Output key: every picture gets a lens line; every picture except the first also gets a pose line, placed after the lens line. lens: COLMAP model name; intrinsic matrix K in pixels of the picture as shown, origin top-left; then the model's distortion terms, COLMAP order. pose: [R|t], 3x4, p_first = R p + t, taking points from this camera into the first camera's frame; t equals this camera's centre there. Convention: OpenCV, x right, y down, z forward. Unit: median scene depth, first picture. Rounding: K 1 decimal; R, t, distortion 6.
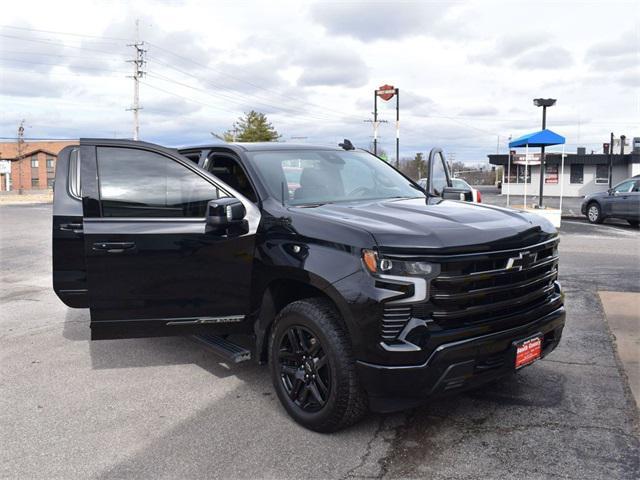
lens RADIAL K [[558.3, 0, 320.0], [0, 558.3, 240.0], [0, 0, 1]] dist [-0.097587, 0.021106]
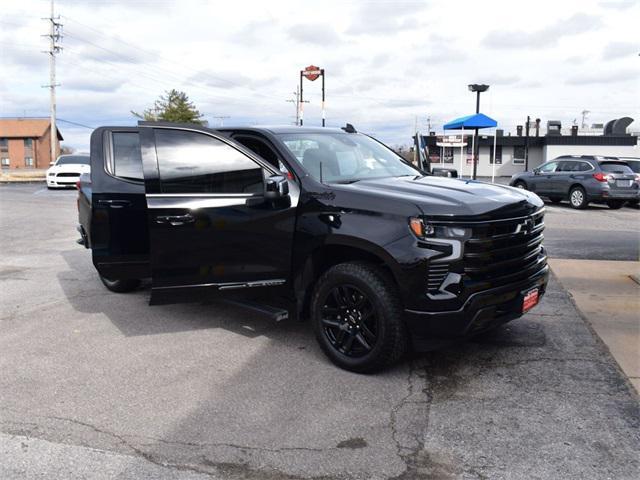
lens RADIAL K [[558.3, 0, 320.0], [0, 558.3, 240.0], [0, 0, 1]] dist [-0.097587, 0.021106]
pose [[0.989635, -0.016717, 0.142626, -0.228217], [0.011691, 0.999283, 0.036003, 0.015333], [-0.143126, -0.033962, 0.989122, -0.136613]]
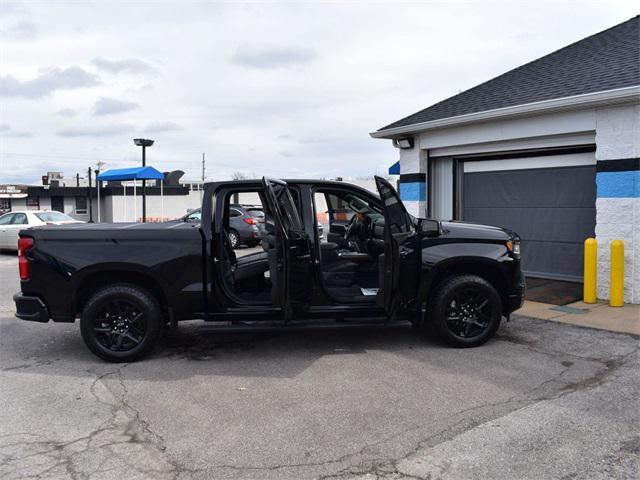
lens RADIAL K [[558.3, 0, 320.0], [0, 558.3, 240.0], [0, 0, 1]] dist [-0.097587, 0.021106]
pose [[0.526370, -0.051903, 0.848670, -1.572882], [0.101336, 0.994850, -0.002008, -0.039248], [-0.844195, 0.087058, 0.528919, 0.398170]]
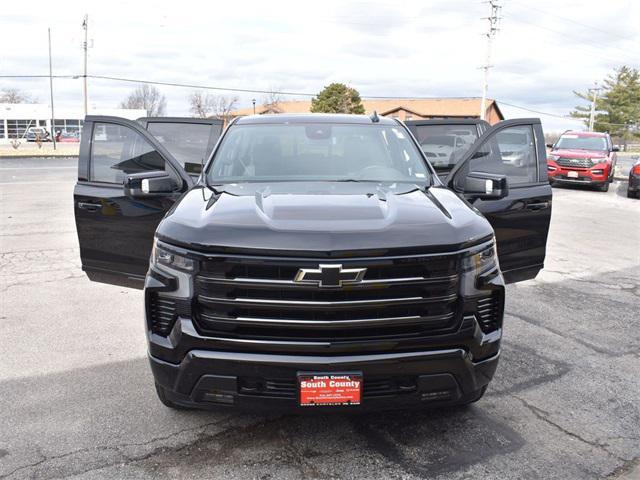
lens RADIAL K [[558.3, 0, 320.0], [0, 558.3, 240.0], [0, 0, 1]] dist [-0.097587, 0.021106]
pose [[0.801021, 0.130800, -0.584172, 0.687705], [-0.087317, 0.990930, 0.102146, -0.077266], [0.592234, -0.030813, 0.805177, 0.305148]]
